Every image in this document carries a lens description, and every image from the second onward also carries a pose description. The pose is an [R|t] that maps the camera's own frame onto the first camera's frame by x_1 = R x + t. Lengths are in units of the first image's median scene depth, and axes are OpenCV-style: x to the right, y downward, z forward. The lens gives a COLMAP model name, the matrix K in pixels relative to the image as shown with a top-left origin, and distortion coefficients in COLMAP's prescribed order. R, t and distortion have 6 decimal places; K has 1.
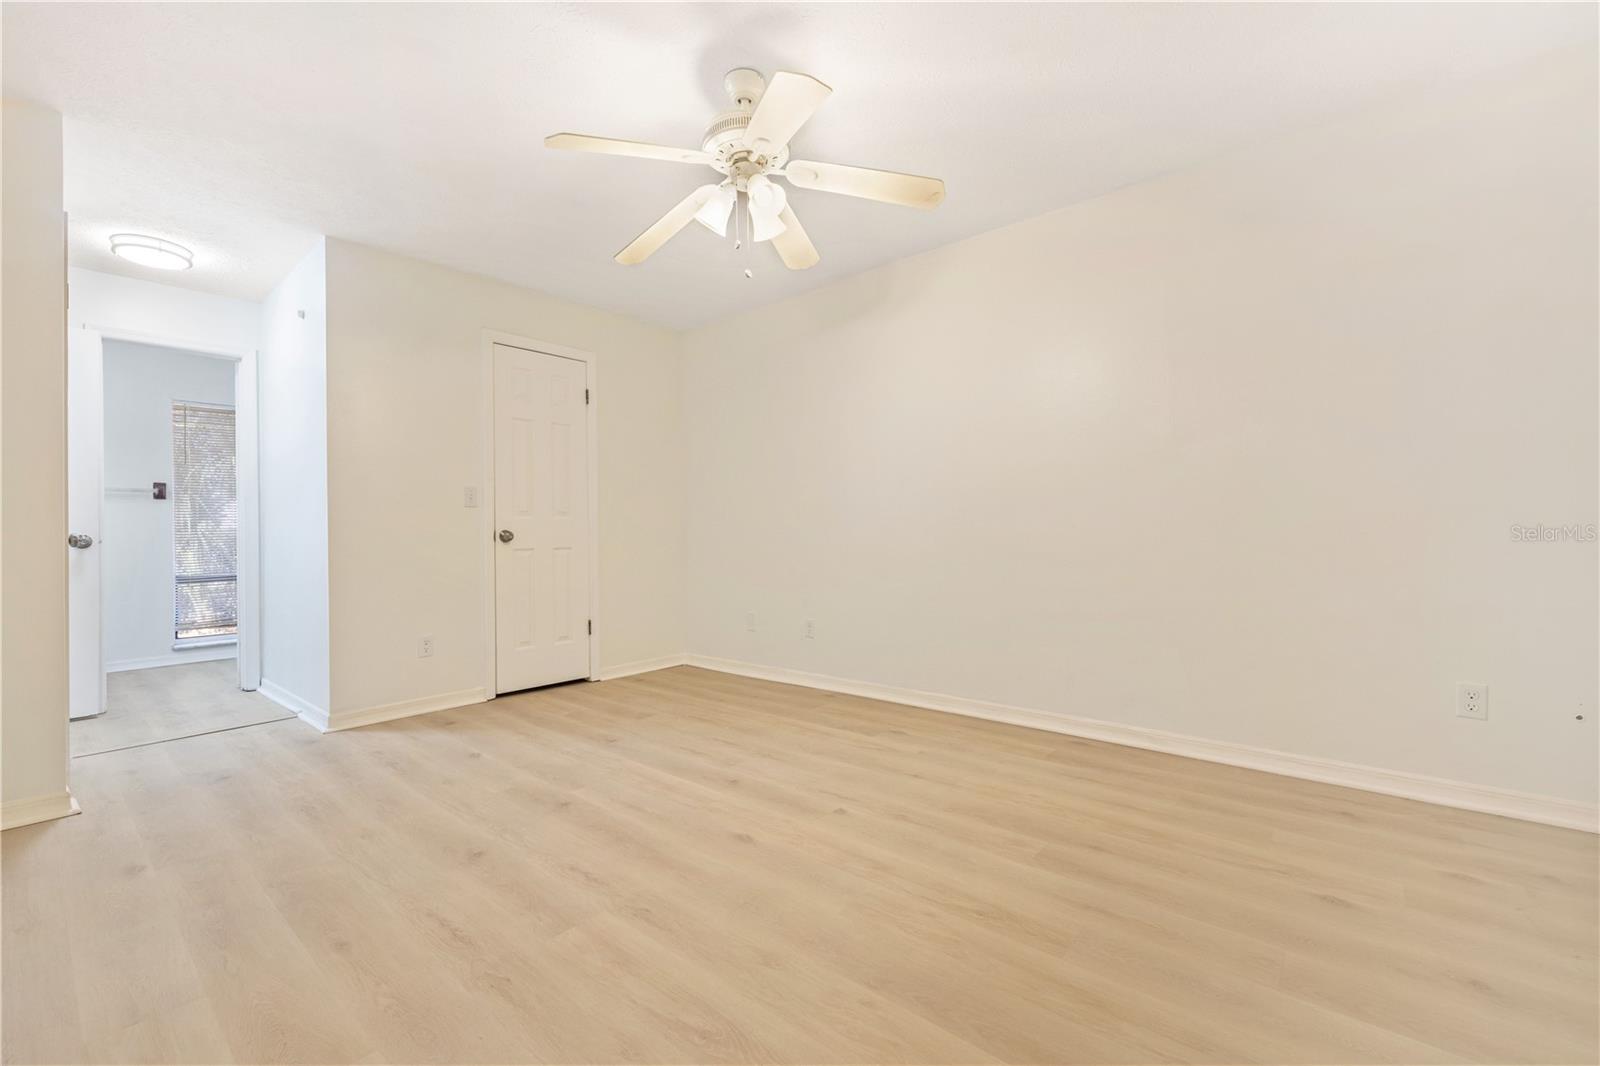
lens RADIAL K [[680.2, 0, 789.8], [0, 680.2, 526.2], [0, 0, 1]] dist [0.001779, 0.000052]
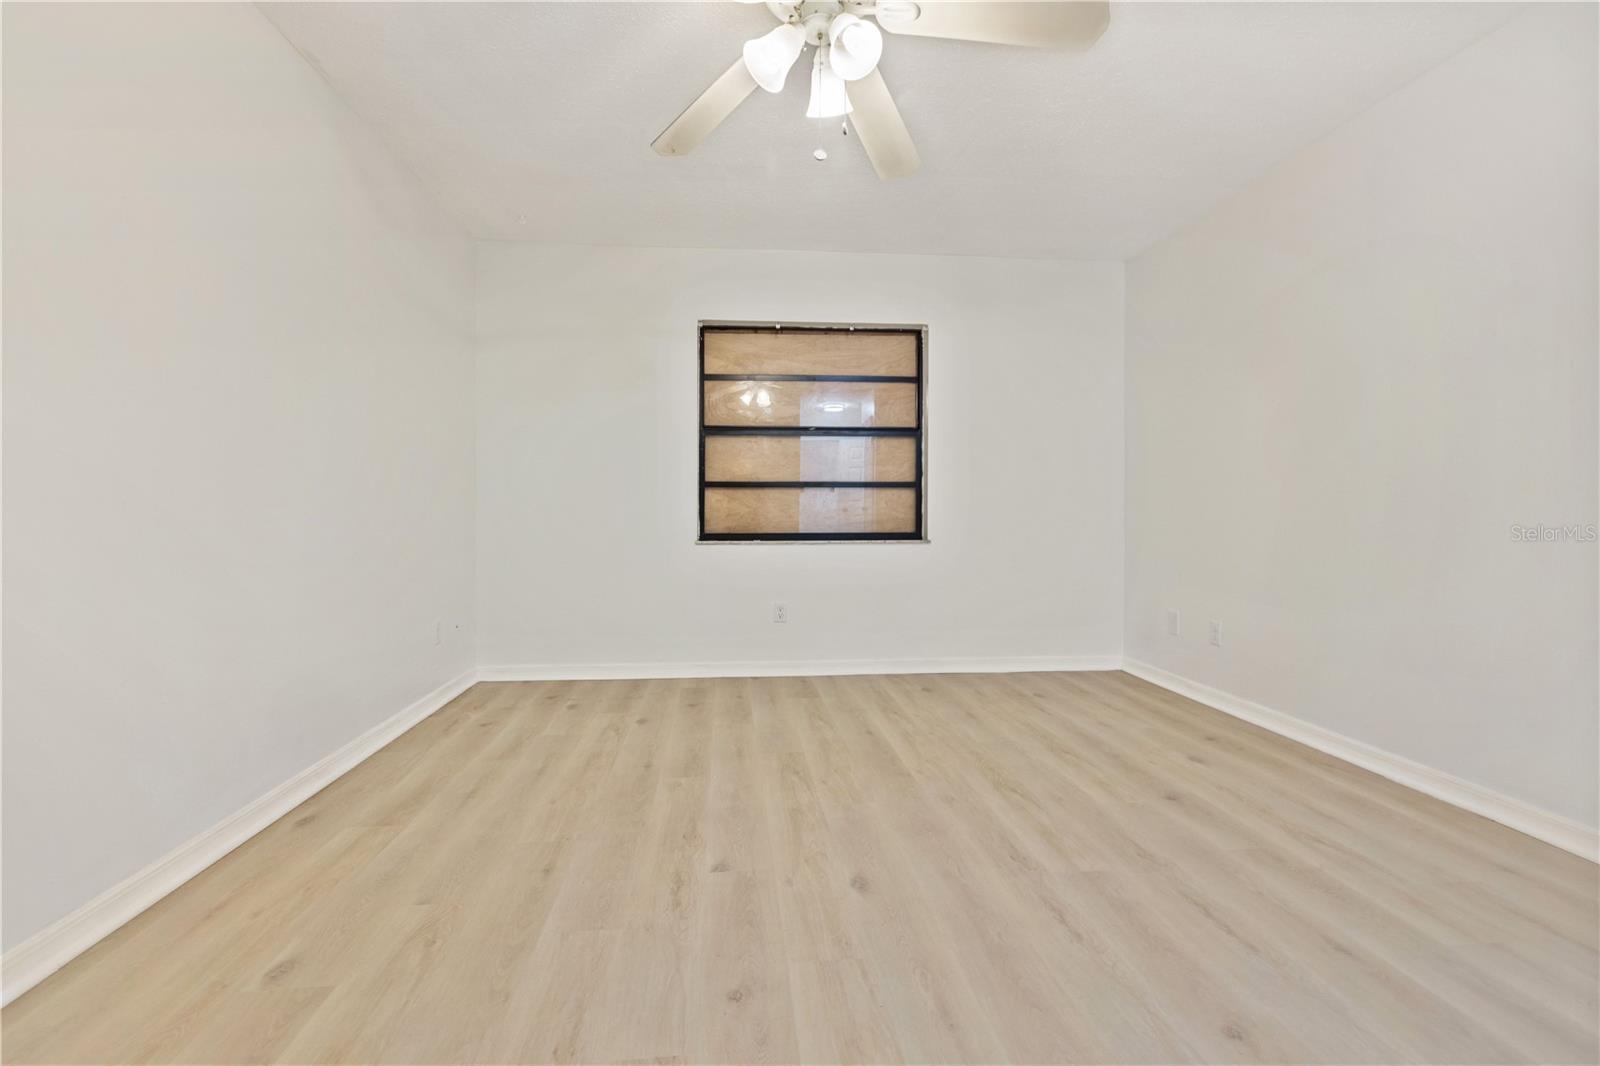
lens RADIAL K [[680.2, 0, 789.8], [0, 680.2, 526.2], [0, 0, 1]] dist [0.001779, 0.000052]
pose [[-0.725651, -0.005015, 0.688044, -0.591990], [0.000365, 0.999970, 0.007673, 0.025467], [-0.688062, 0.005819, -0.725628, 1.726673]]
